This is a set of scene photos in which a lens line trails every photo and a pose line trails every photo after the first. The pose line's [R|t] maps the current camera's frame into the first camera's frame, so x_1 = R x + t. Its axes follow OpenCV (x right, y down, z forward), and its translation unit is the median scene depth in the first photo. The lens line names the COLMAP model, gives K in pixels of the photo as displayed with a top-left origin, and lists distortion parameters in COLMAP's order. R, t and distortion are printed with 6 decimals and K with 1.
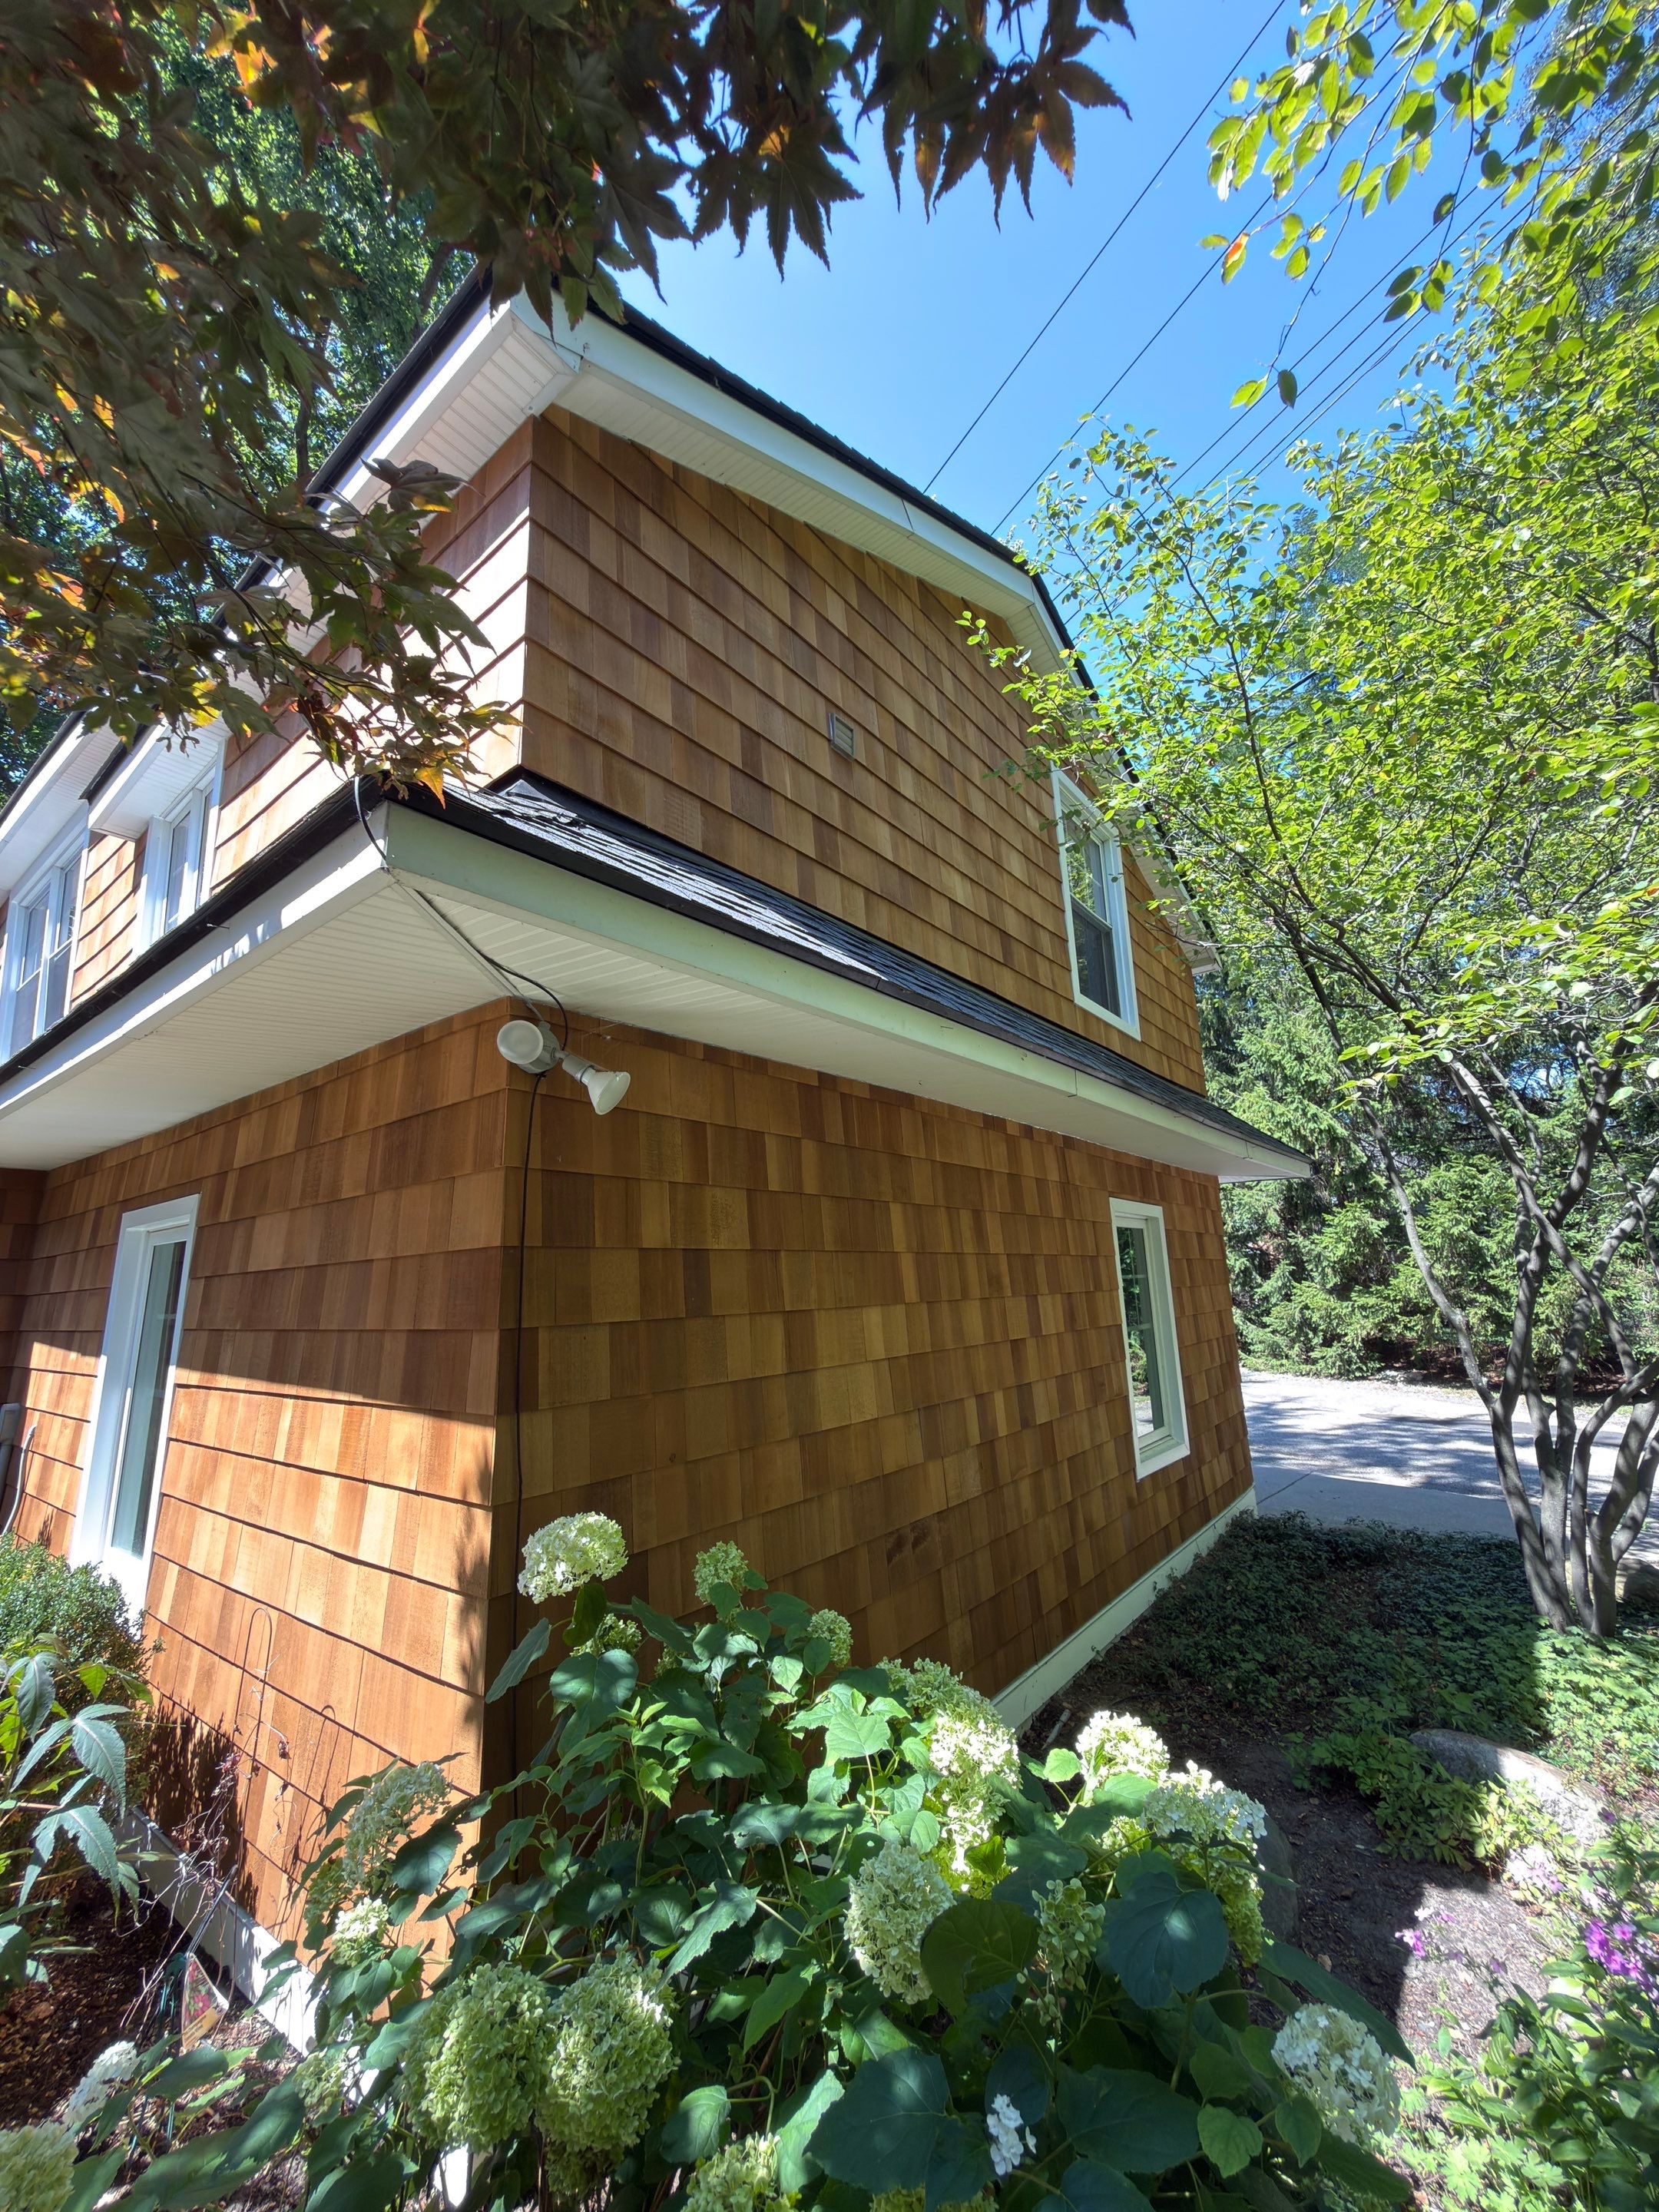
lens RADIAL K [[890.4, 0, 829.5], [0, 890.4, 1106.0], [0, 0, 1]] dist [-0.000975, -0.000241]
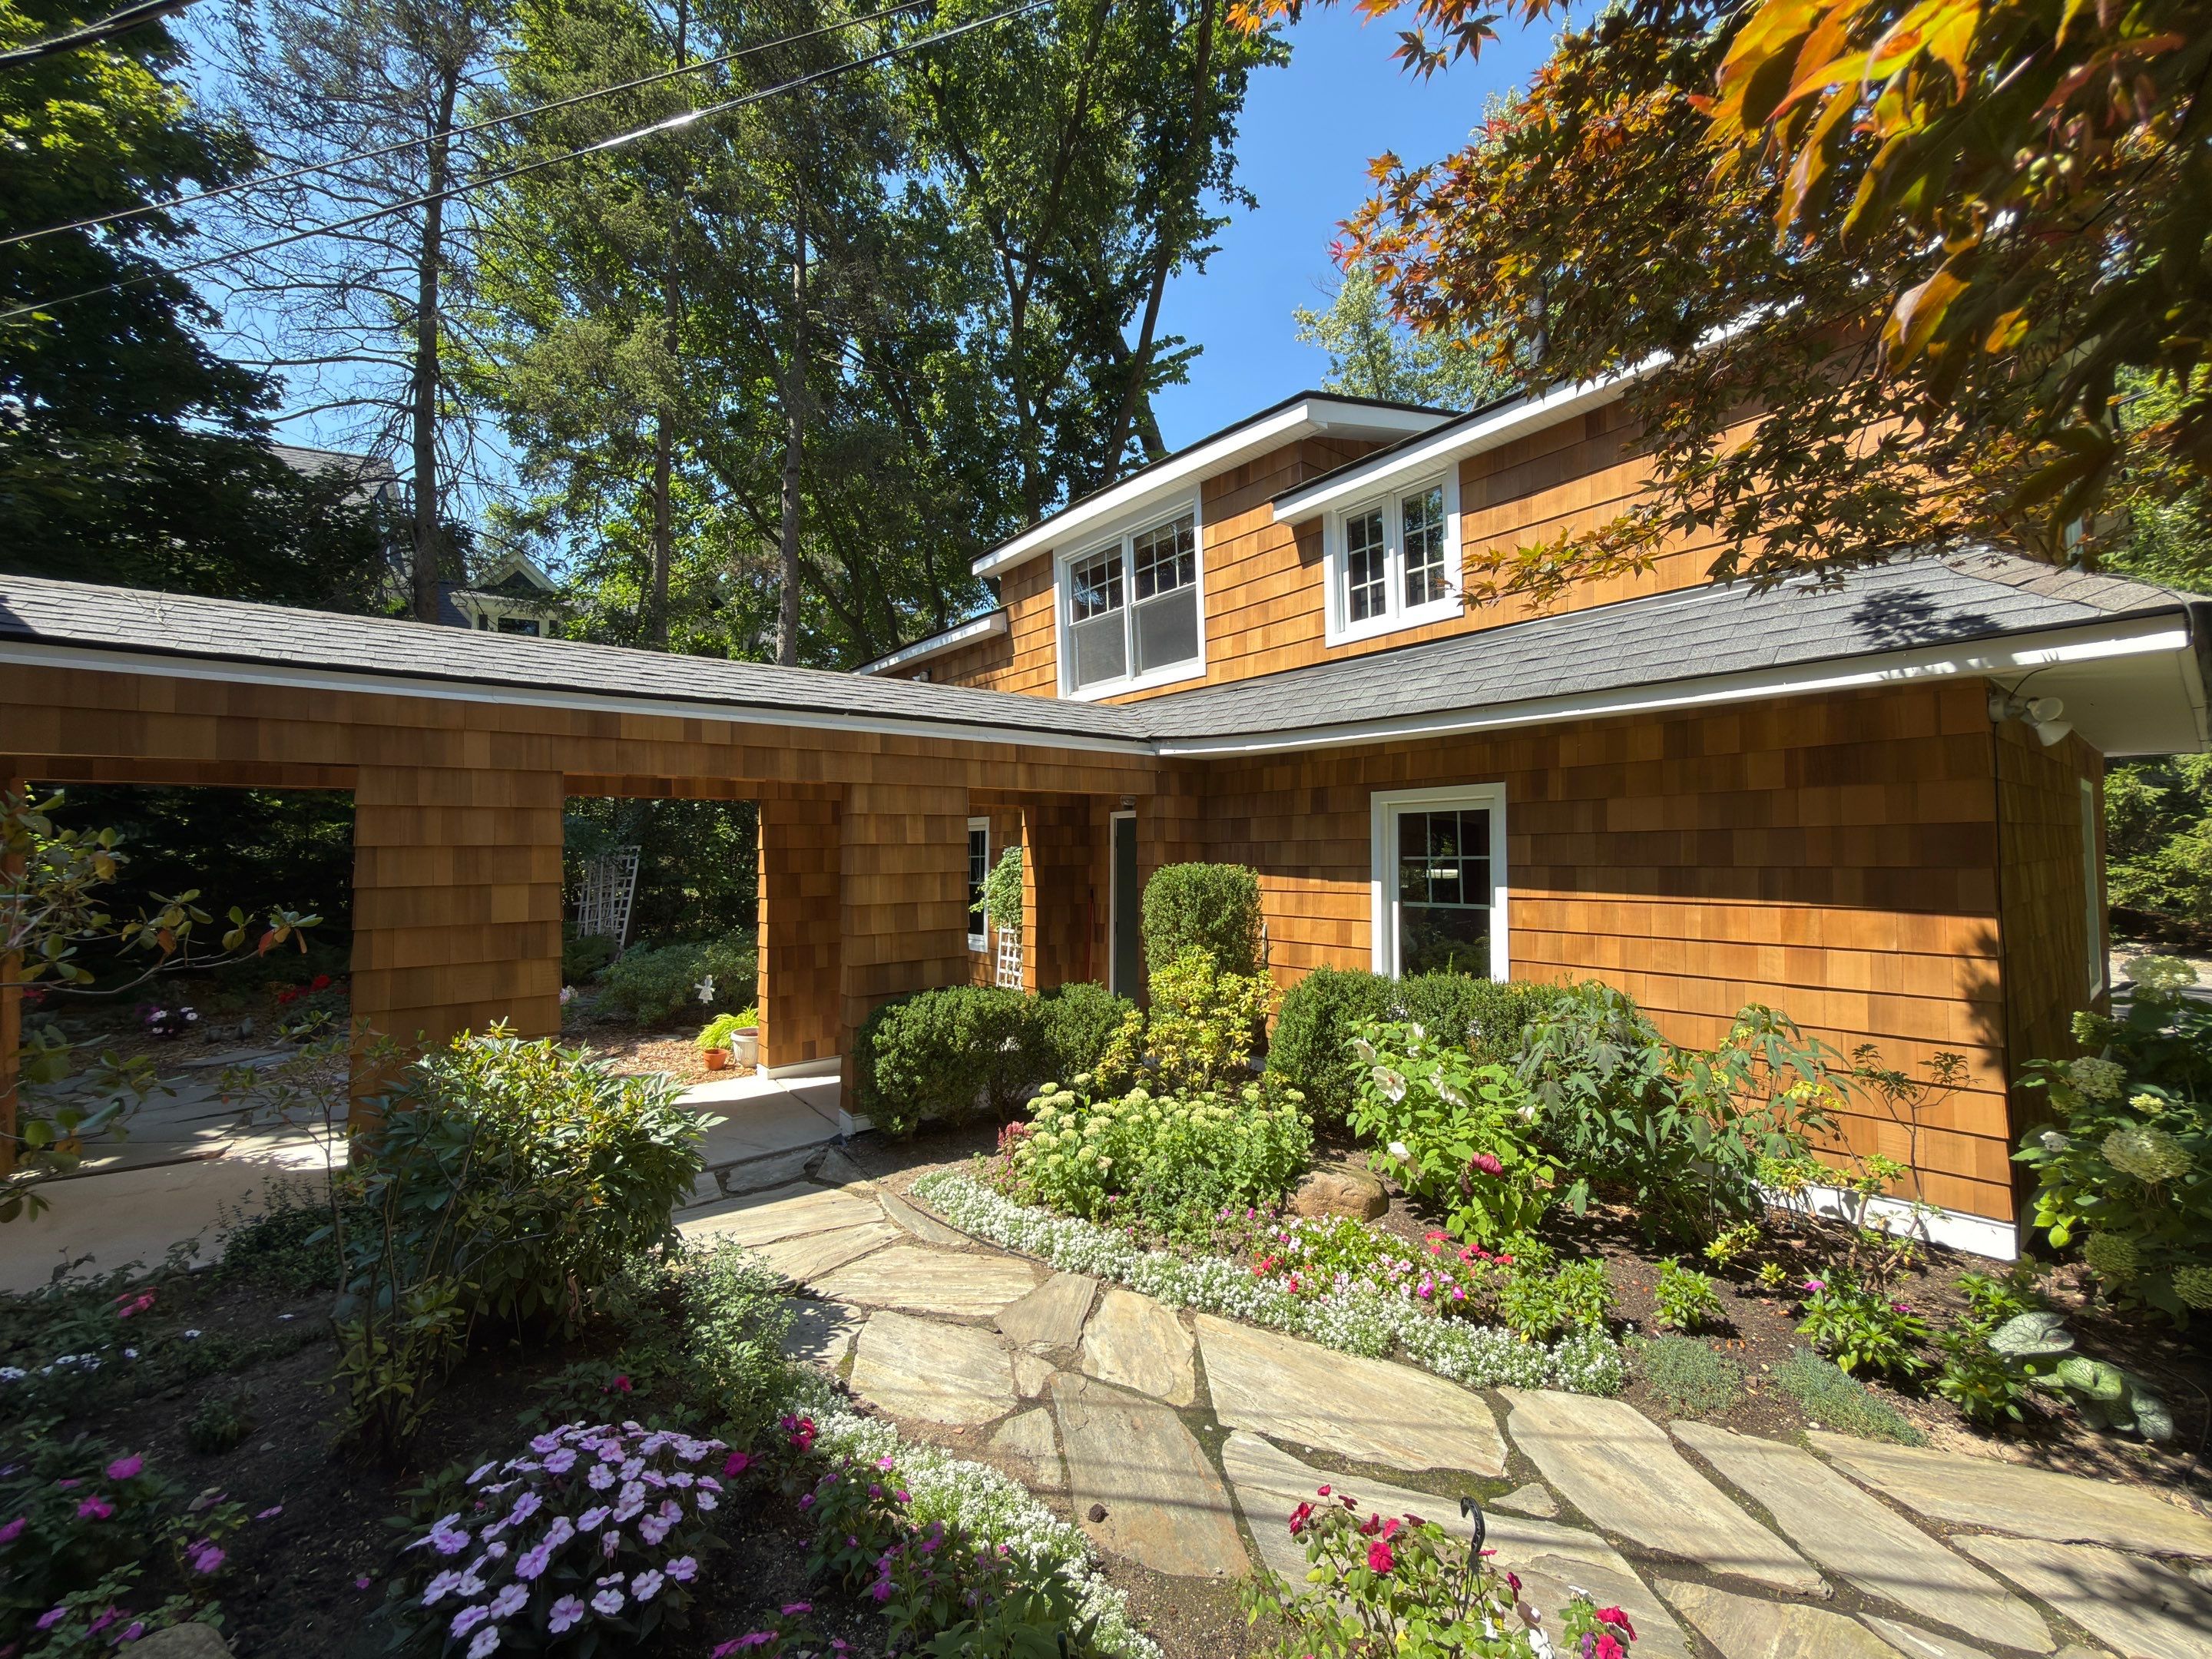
lens RADIAL K [[890.4, 0, 1106.0], [0, 890.4, 829.5], [0, 0, 1]] dist [-0.000975, -0.000241]
pose [[0.974430, 0.009327, -0.224497, -0.928090], [0.030819, 0.984147, 0.174659, -0.099732], [0.222567, -0.177111, 0.958695, -0.587588]]
